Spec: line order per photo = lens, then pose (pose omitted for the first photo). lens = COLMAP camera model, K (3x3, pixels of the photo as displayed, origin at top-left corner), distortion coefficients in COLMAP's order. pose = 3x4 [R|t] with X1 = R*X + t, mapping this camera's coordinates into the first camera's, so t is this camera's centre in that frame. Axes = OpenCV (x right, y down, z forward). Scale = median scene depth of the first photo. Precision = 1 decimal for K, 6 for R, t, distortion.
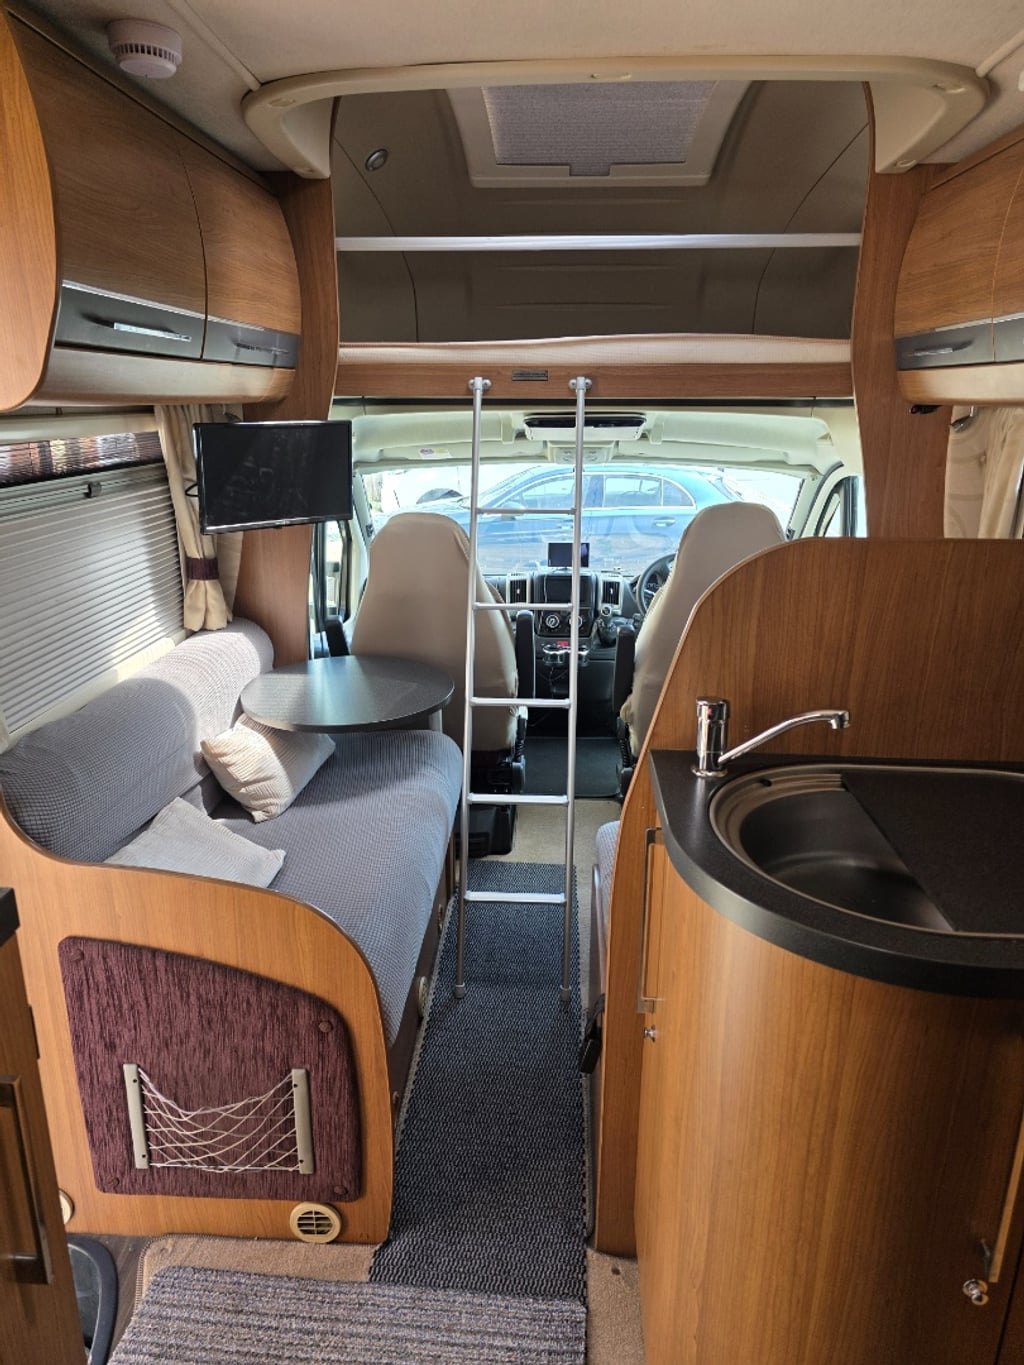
lens RADIAL K [[925.3, 0, 512.0], [0, 925.3, 682.5], [0, 0, 1]] dist [0.053519, -0.050500]
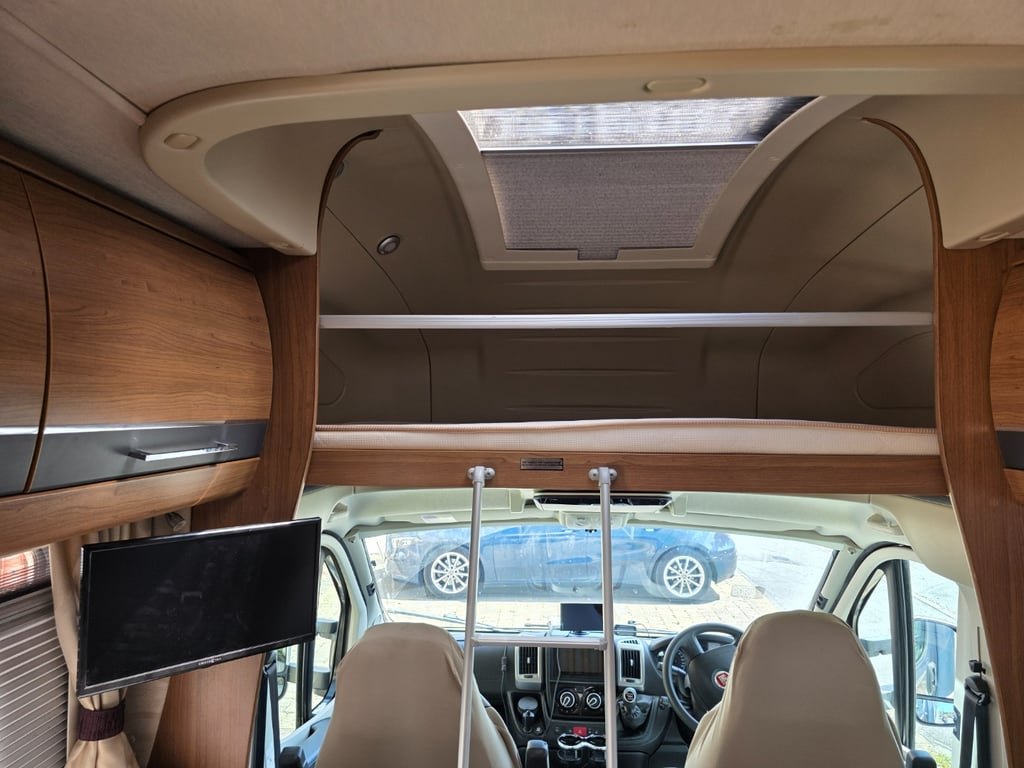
lens RADIAL K [[694.2, 0, 512.0], [0, 694.2, 384.0], [0, 0, 1]] dist [0.053519, -0.050500]
pose [[0.999855, 0.002815, -0.016783, 0.003357], [-0.008231, 0.943197, -0.332132, -0.199639], [0.014895, 0.332222, 0.943084, 0.408657]]
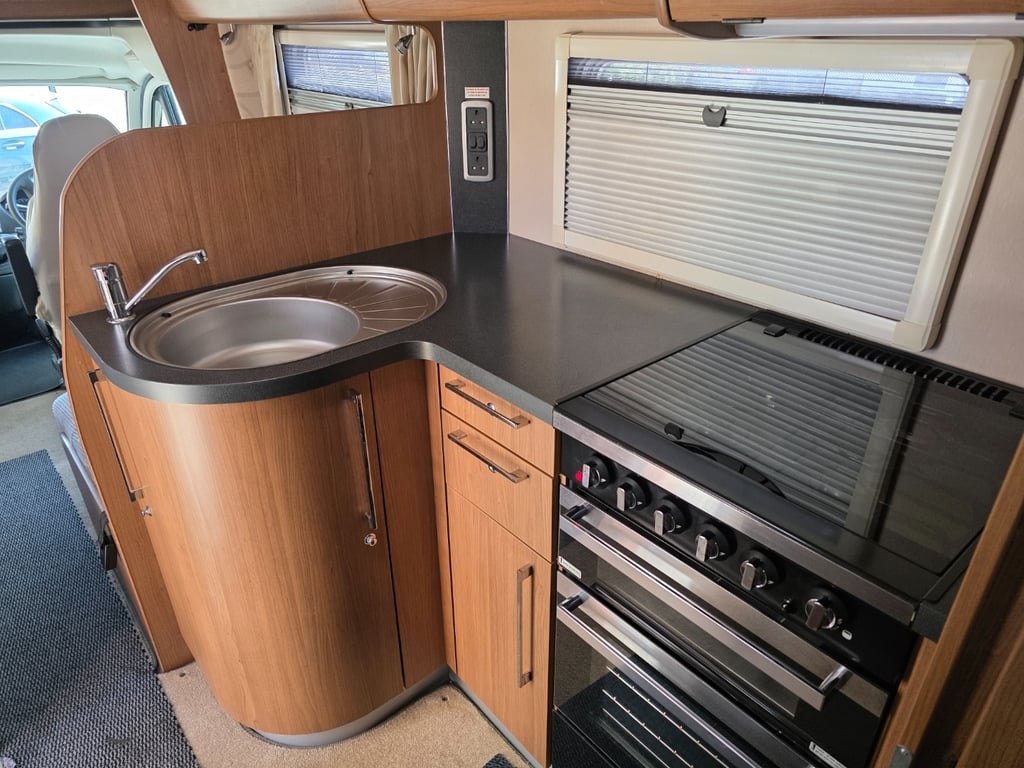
lens RADIAL K [[701.8, 0, 510.5], [0, 701.8, 406.1], [0, 0, 1]] dist [0.039624, -0.031353]
pose [[0.732241, -0.344238, 0.587642, -0.015409], [0.218511, 0.935985, 0.276016, 0.034761], [-0.645039, -0.073704, 0.760587, -0.106677]]
